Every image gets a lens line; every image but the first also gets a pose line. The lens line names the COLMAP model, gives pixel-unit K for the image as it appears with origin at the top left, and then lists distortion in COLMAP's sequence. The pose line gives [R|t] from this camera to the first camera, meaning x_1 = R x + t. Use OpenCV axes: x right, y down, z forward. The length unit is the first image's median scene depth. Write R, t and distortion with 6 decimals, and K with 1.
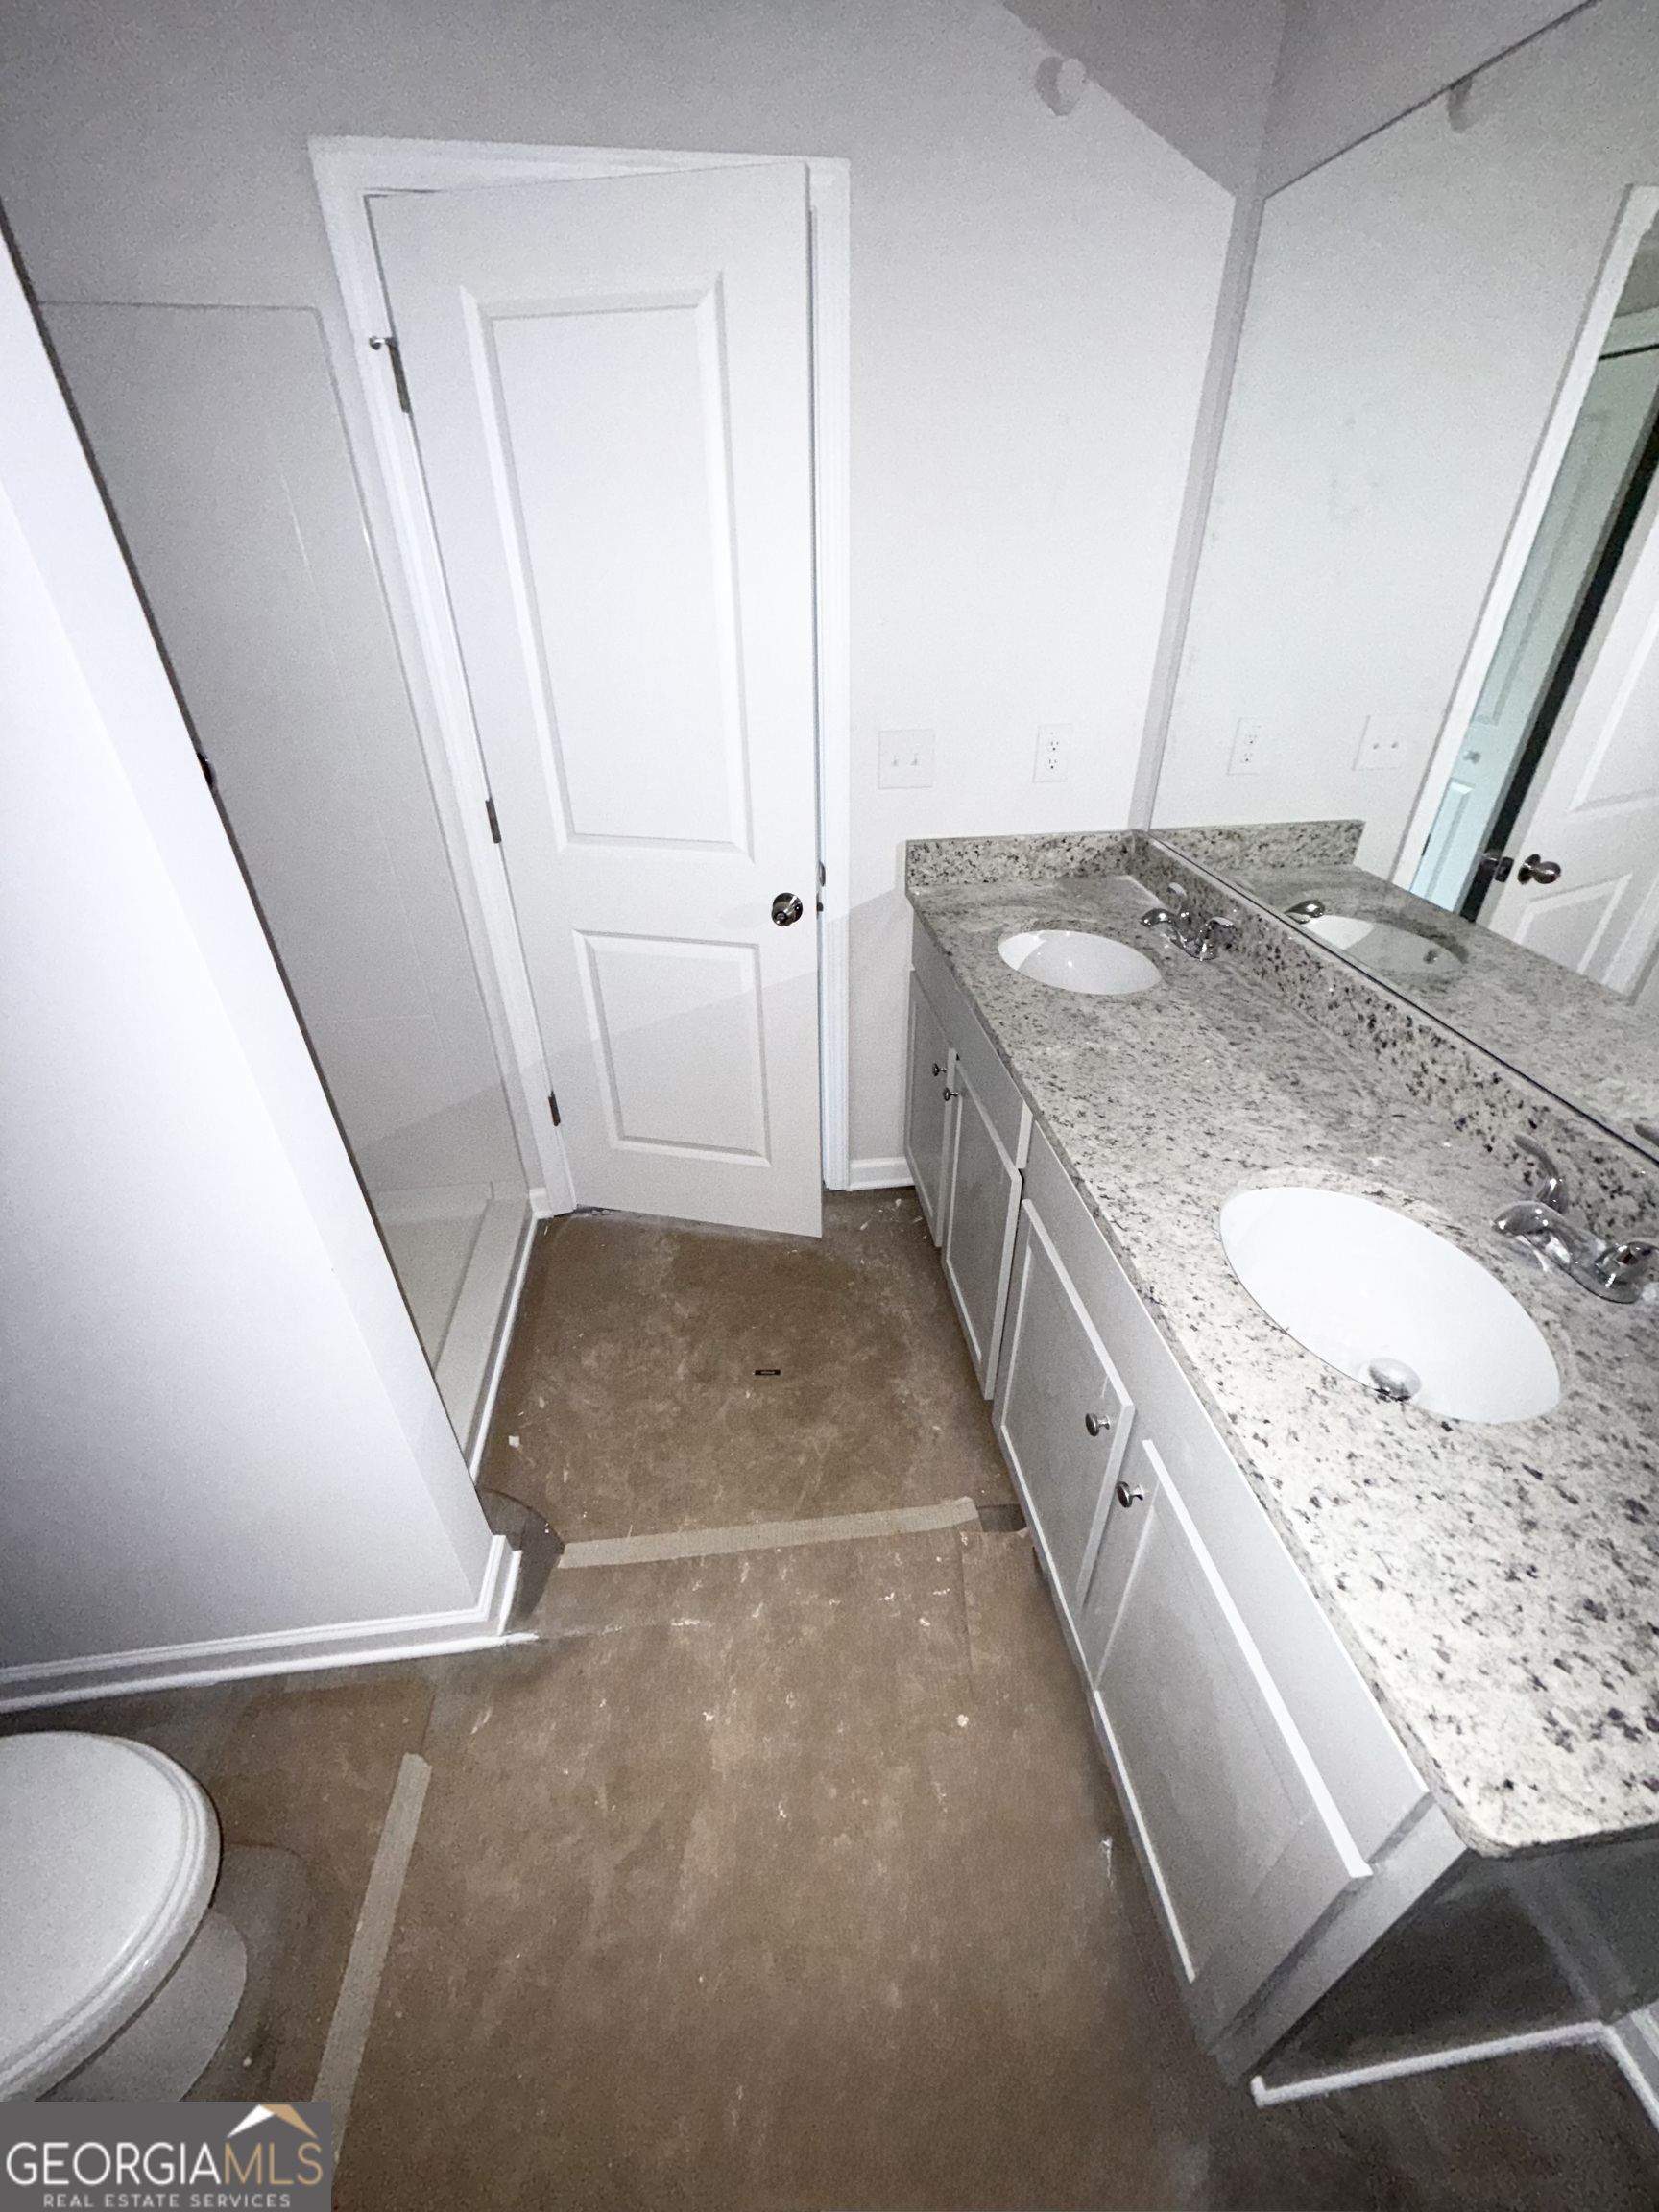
lens RADIAL K [[877.1, 0, 828.8], [0, 877.1, 1099.0], [0, 0, 1]] dist [0.003561, -0.000203]
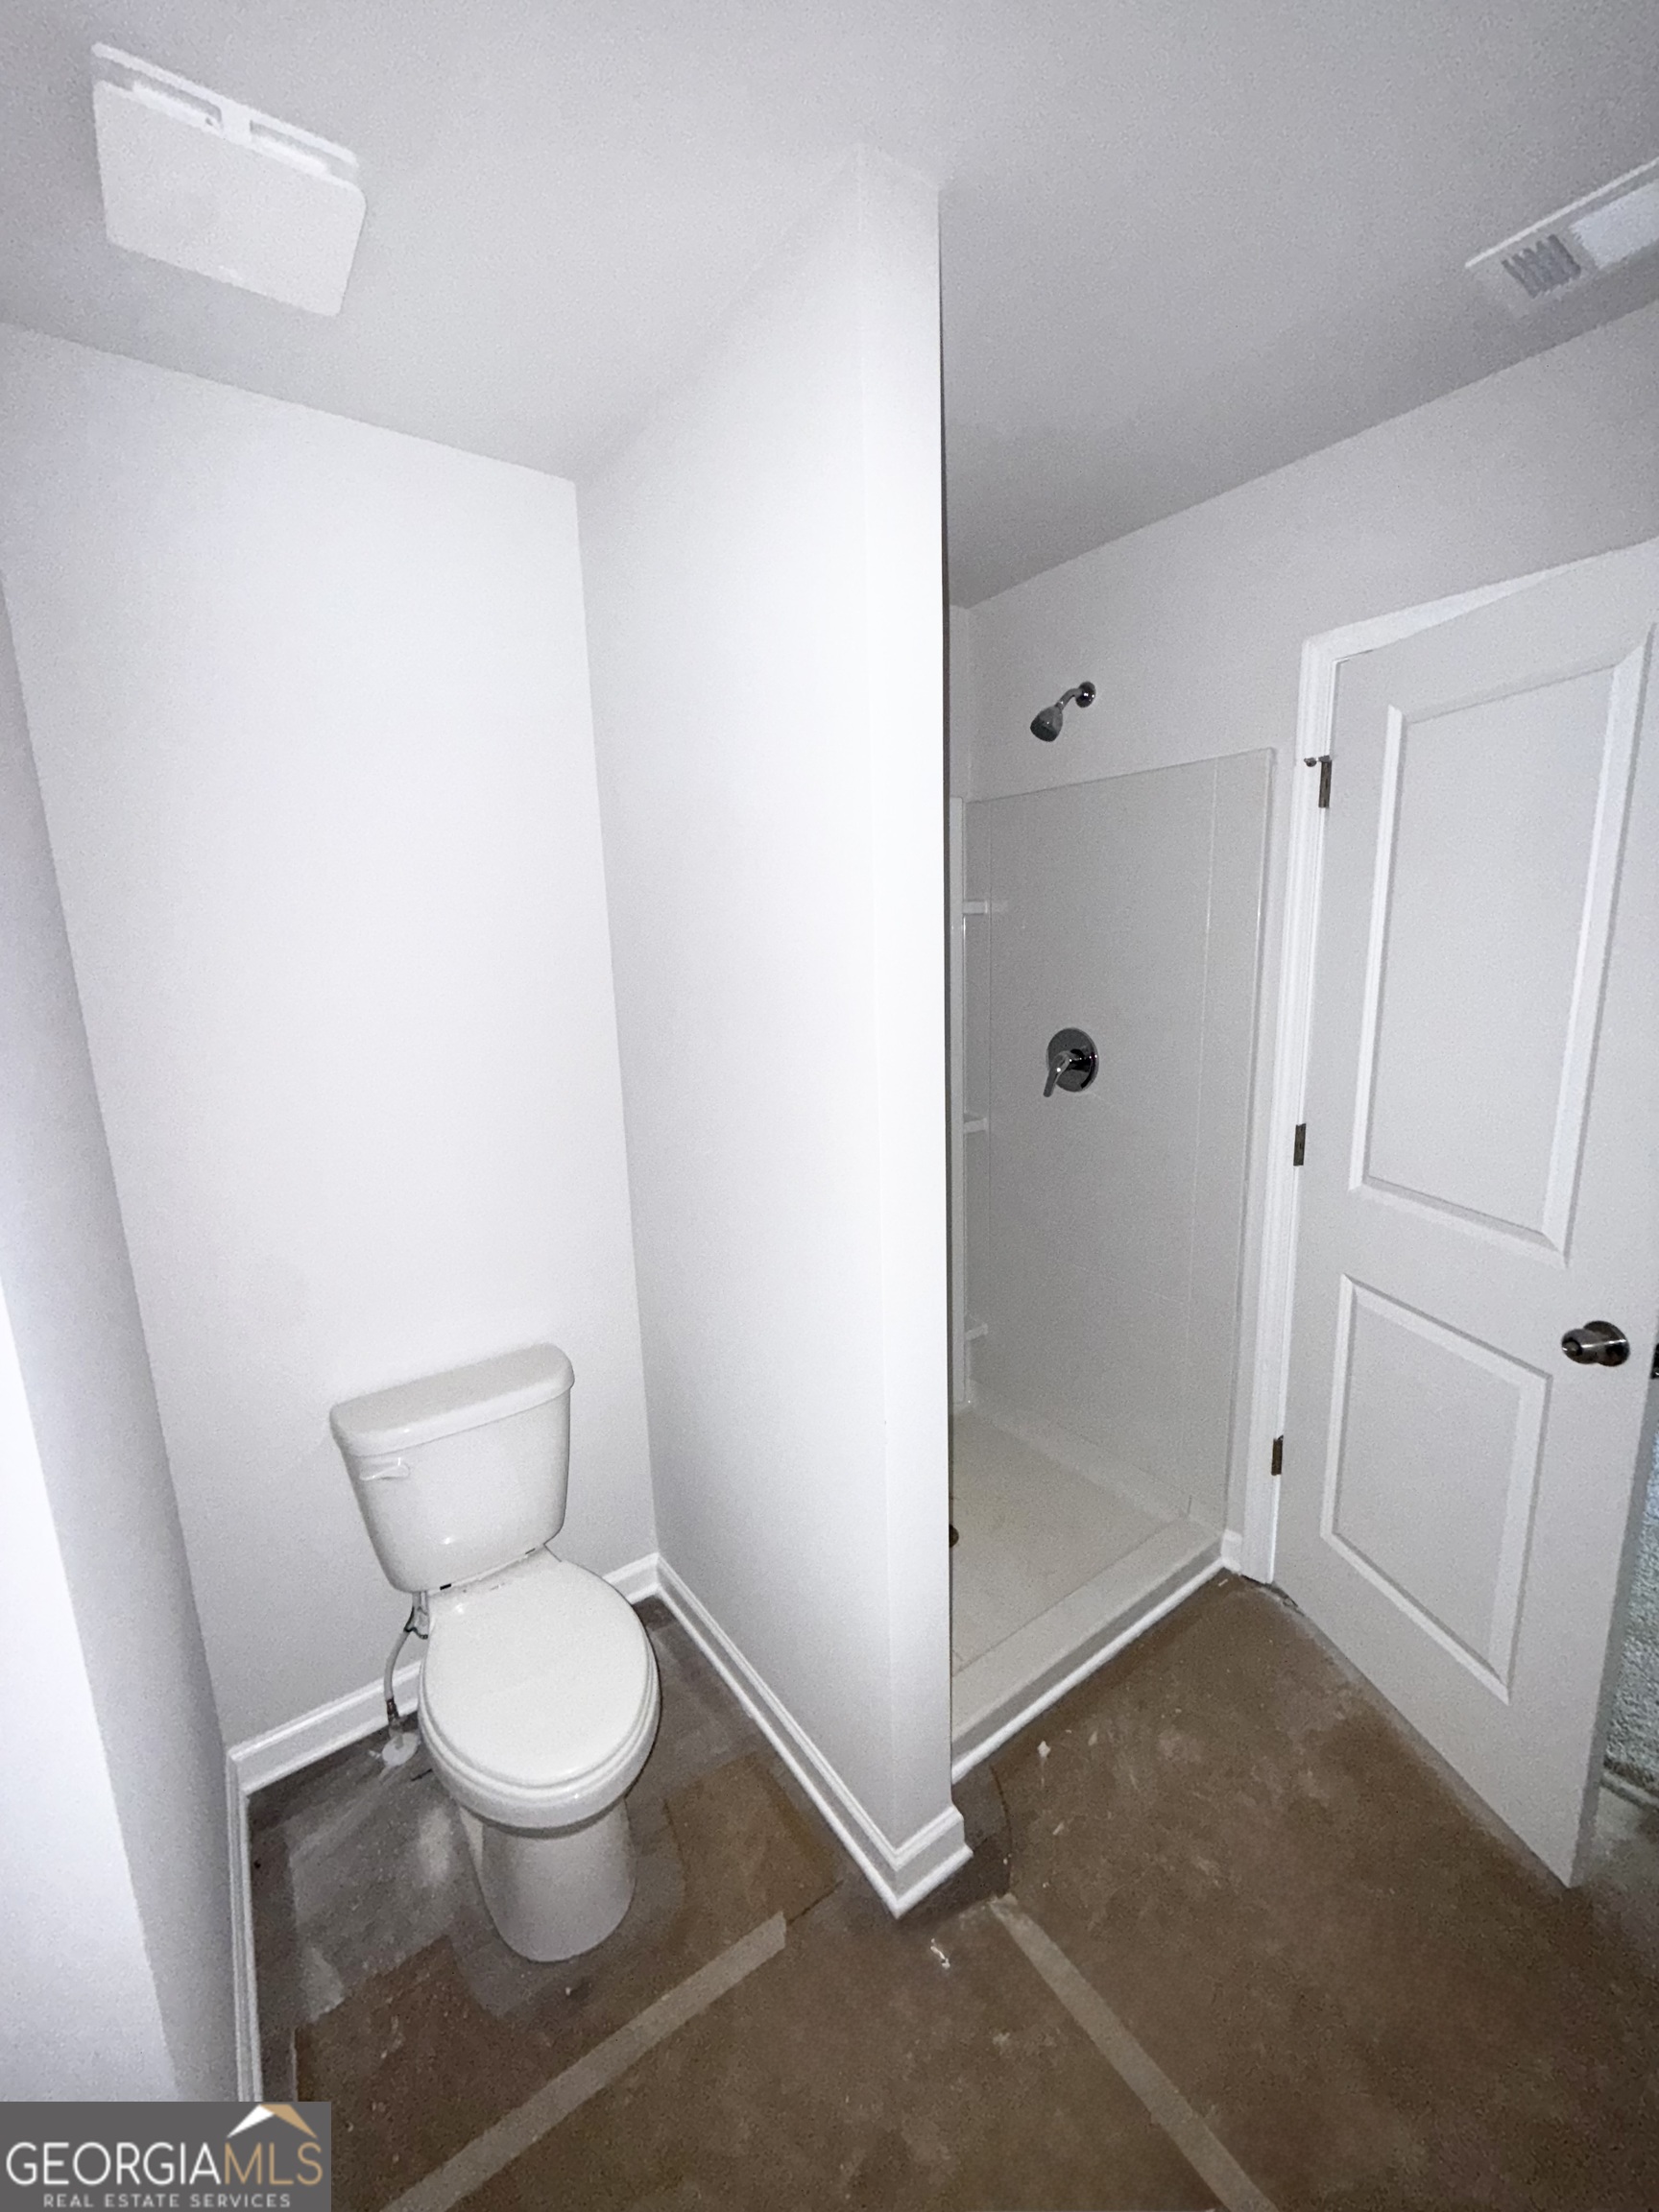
lens RADIAL K [[877.1, 0, 828.8], [0, 877.1, 1099.0], [0, 0, 1]] dist [0.003561, -0.000203]
pose [[0.511569, 0.199274, -0.835815, 0.168587], [-0.469098, 0.879751, -0.077367, -0.033631], [0.719892, 0.431658, 0.543532, 0.047353]]
